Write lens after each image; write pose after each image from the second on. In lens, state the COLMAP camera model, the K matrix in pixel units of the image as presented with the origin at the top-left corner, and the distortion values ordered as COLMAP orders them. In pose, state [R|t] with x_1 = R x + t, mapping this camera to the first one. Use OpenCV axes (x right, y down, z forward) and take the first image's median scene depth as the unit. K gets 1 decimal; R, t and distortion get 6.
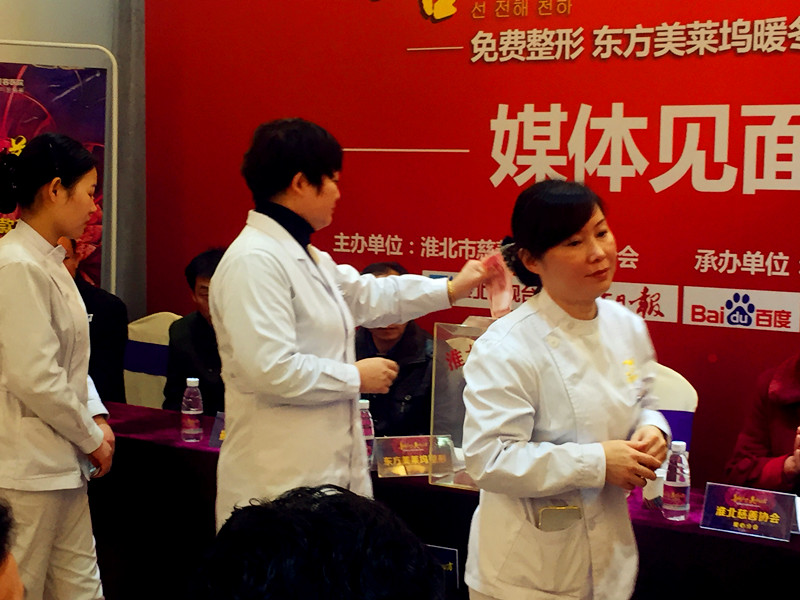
lens RADIAL K [[1381.3, 0, 424.9], [0, 1381.3, 308.7], [0, 0, 1]] dist [-0.002804, 0.000000]
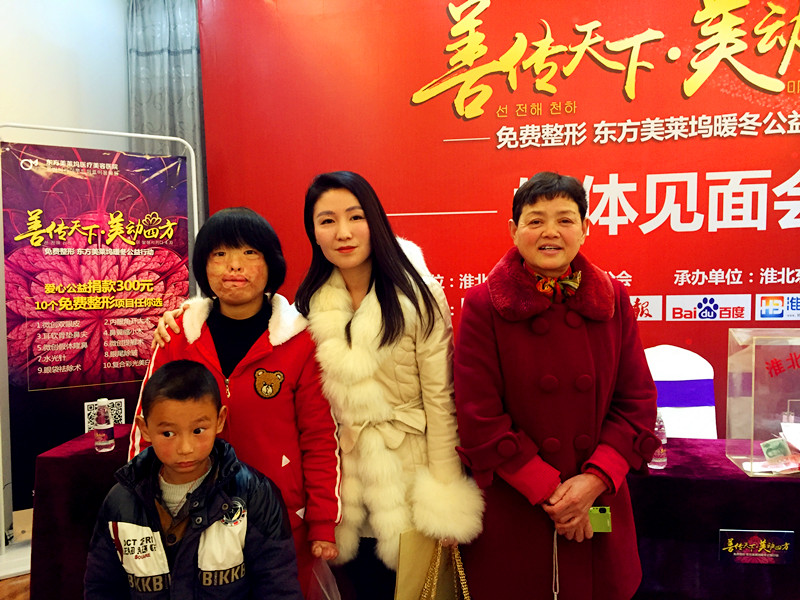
lens RADIAL K [[689.9, 0, 396.6], [0, 689.9, 299.7], [0, 0, 1]] dist [0.072600, -0.095147]
pose [[0.920427, -0.072865, 0.384064, -0.365779], [0.078639, 0.996903, 0.000673, -0.034913], [-0.382923, 0.029583, 0.923306, 0.412910]]
